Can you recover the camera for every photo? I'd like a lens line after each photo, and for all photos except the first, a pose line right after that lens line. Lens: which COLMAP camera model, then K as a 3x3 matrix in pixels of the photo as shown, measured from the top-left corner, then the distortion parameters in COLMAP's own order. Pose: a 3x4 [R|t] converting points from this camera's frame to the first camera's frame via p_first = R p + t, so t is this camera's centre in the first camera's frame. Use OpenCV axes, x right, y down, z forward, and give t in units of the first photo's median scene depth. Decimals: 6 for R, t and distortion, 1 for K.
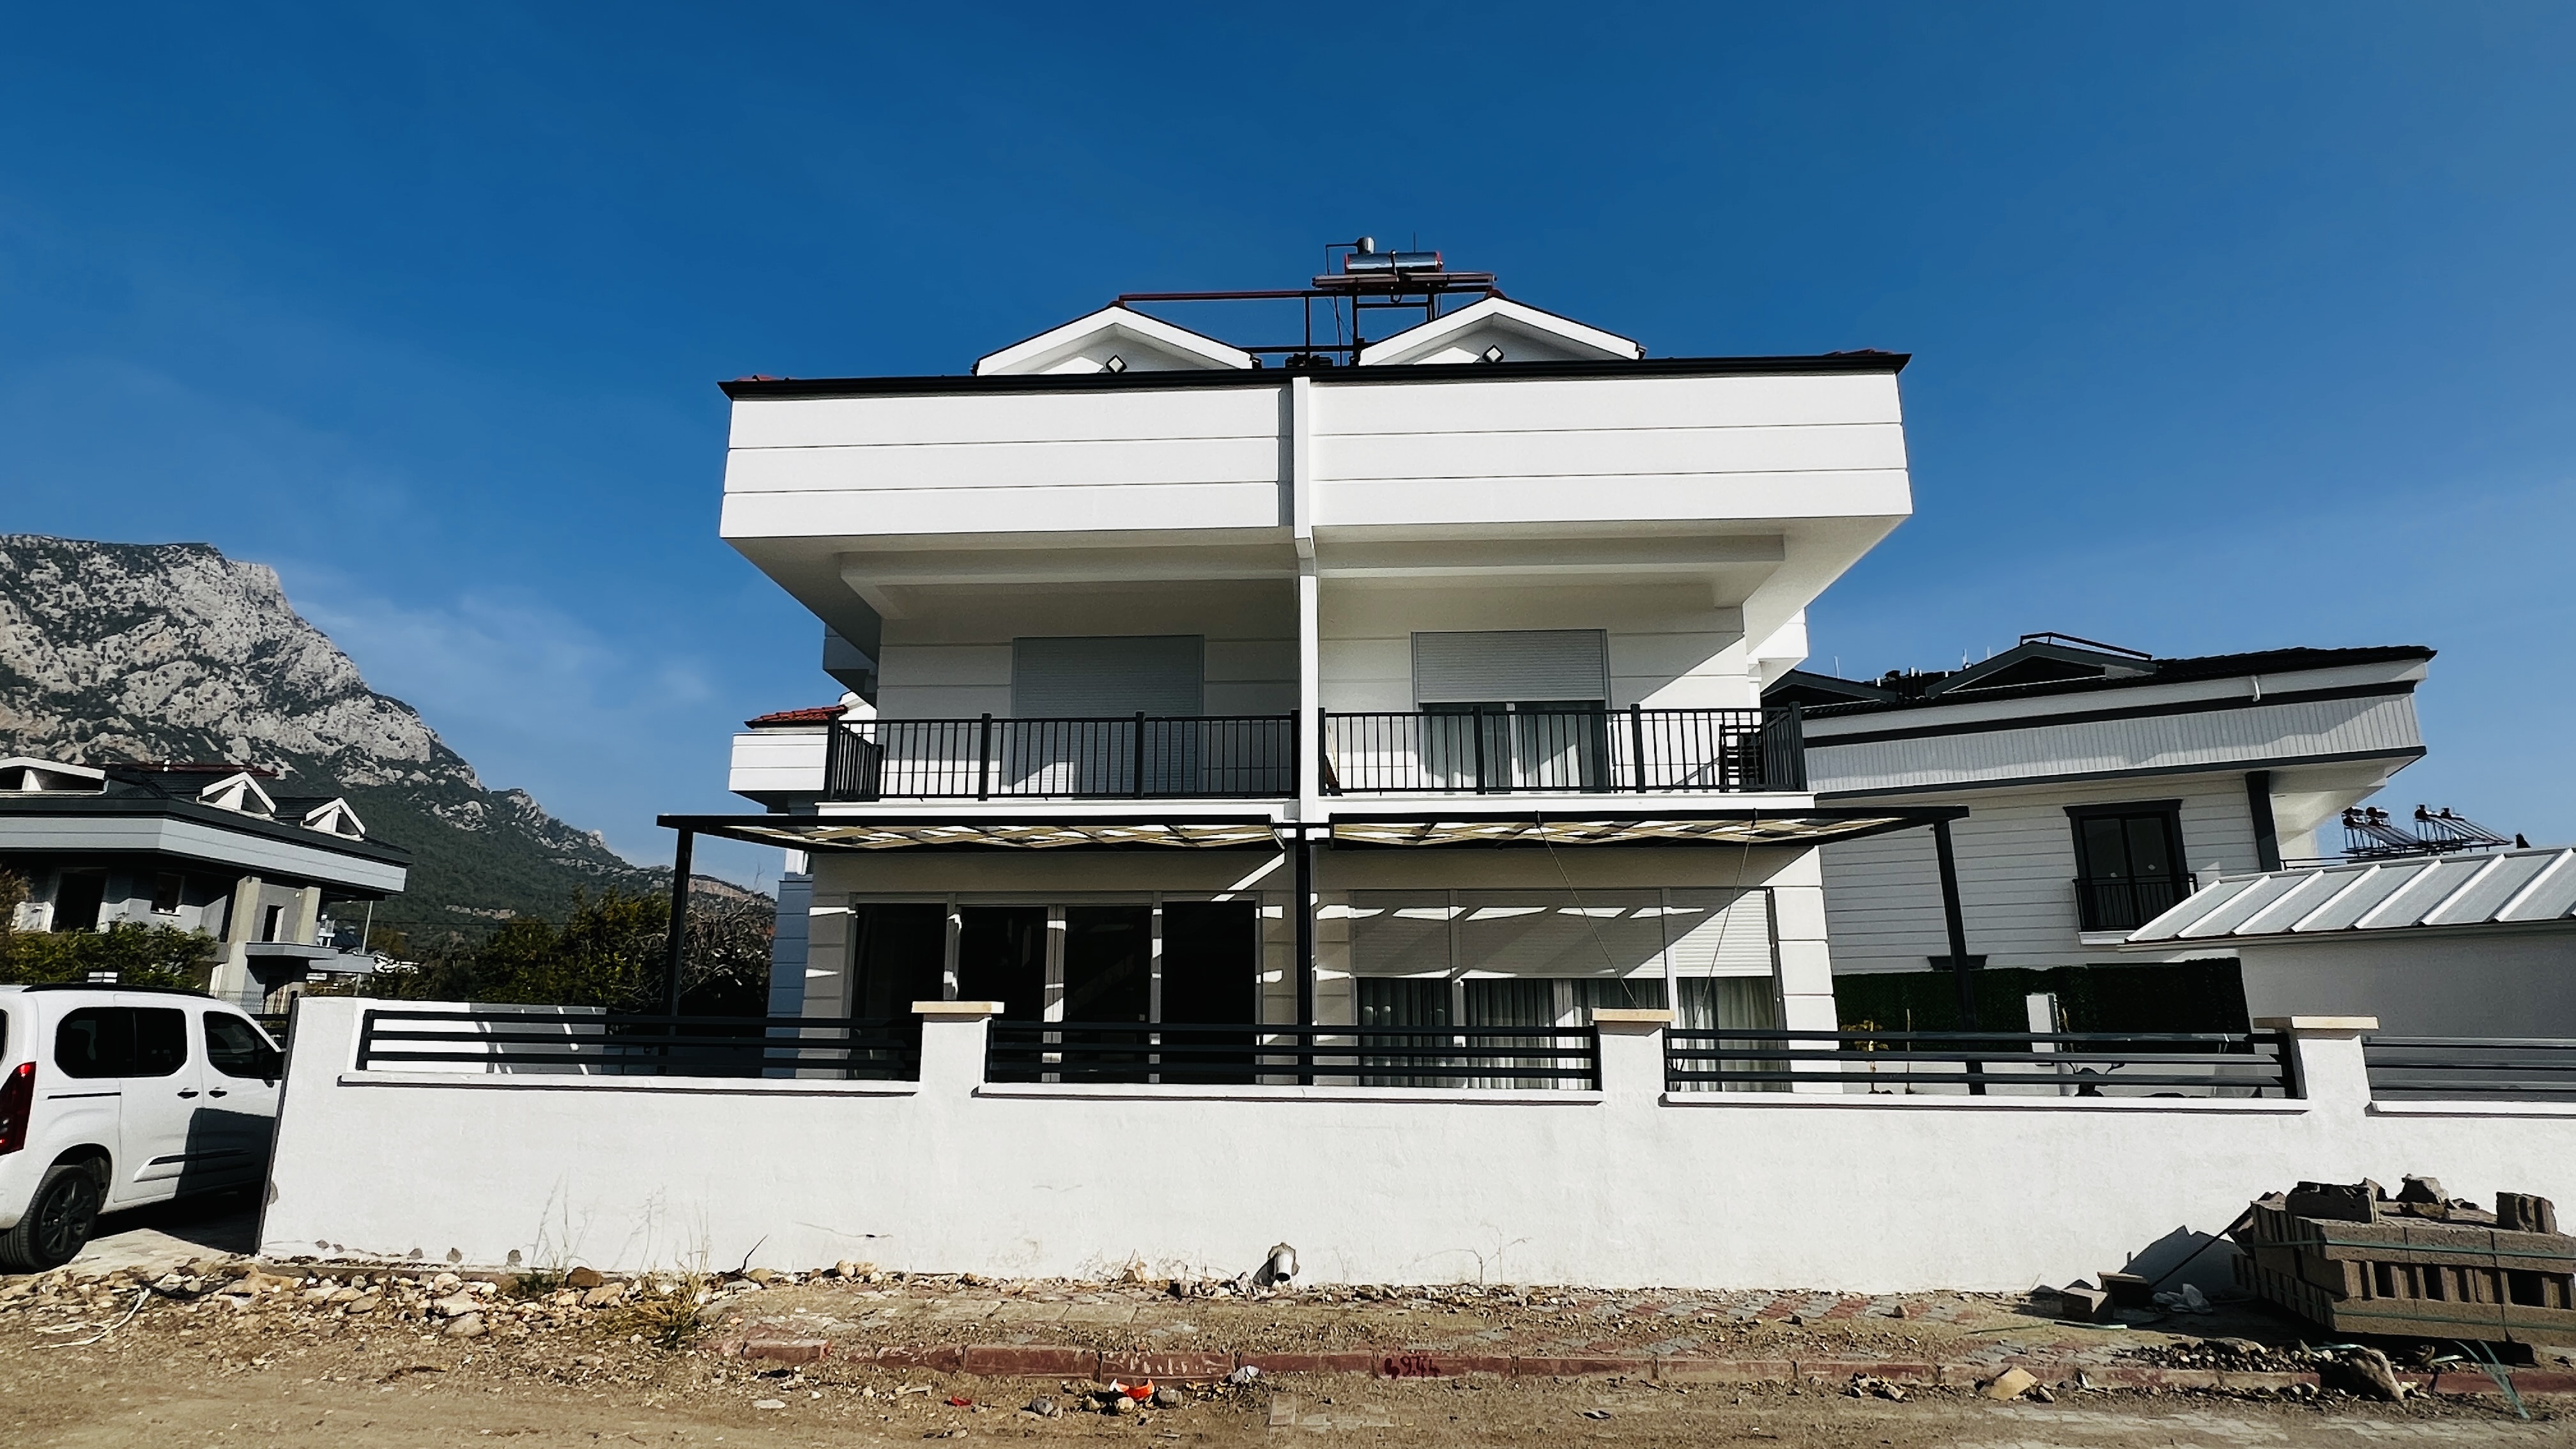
lens RADIAL K [[1342.9, 0, 1246.9], [0, 1342.9, 728.7], [0, 0, 1]] dist [0.000532, -0.000219]
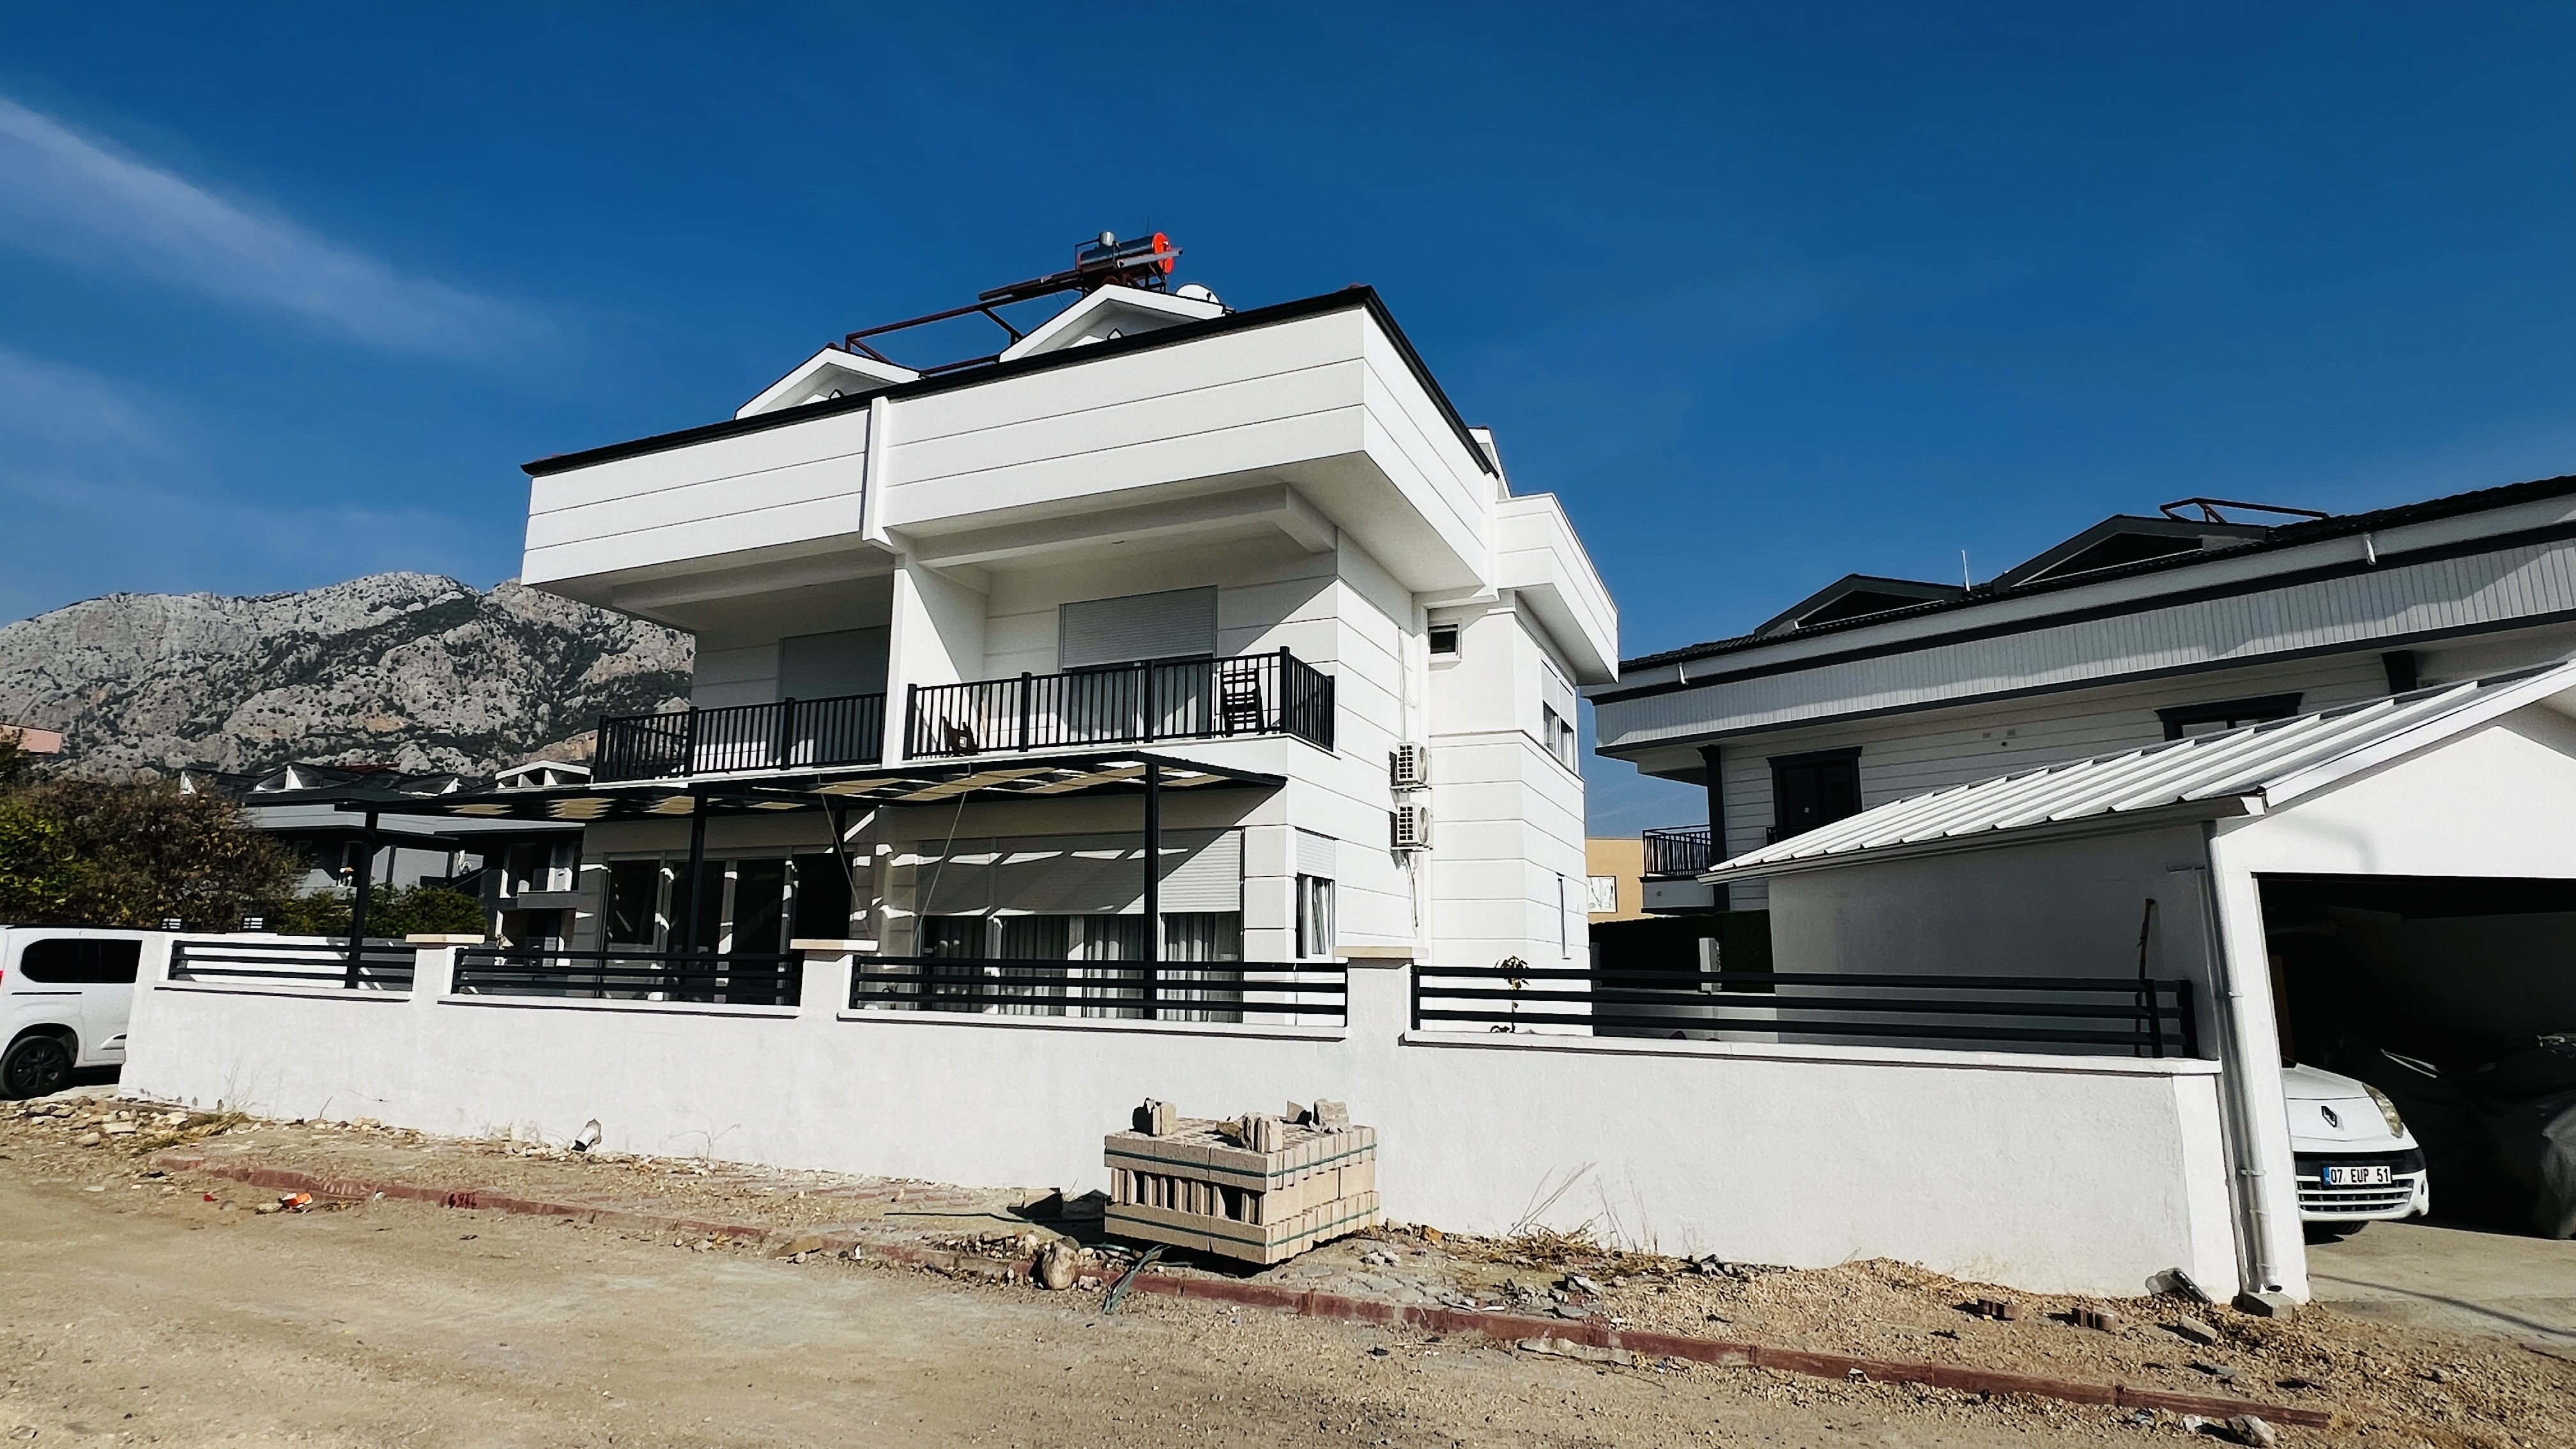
lens RADIAL K [[1342.9, 0, 1246.9], [0, 1342.9, 728.7], [0, 0, 1]] dist [0.000532, -0.000219]
pose [[0.929383, -0.057884, -0.364551, 0.768036], [0.071679, 0.997129, 0.024412, 0.016532], [0.362091, -0.048819, 0.930864, 0.034145]]
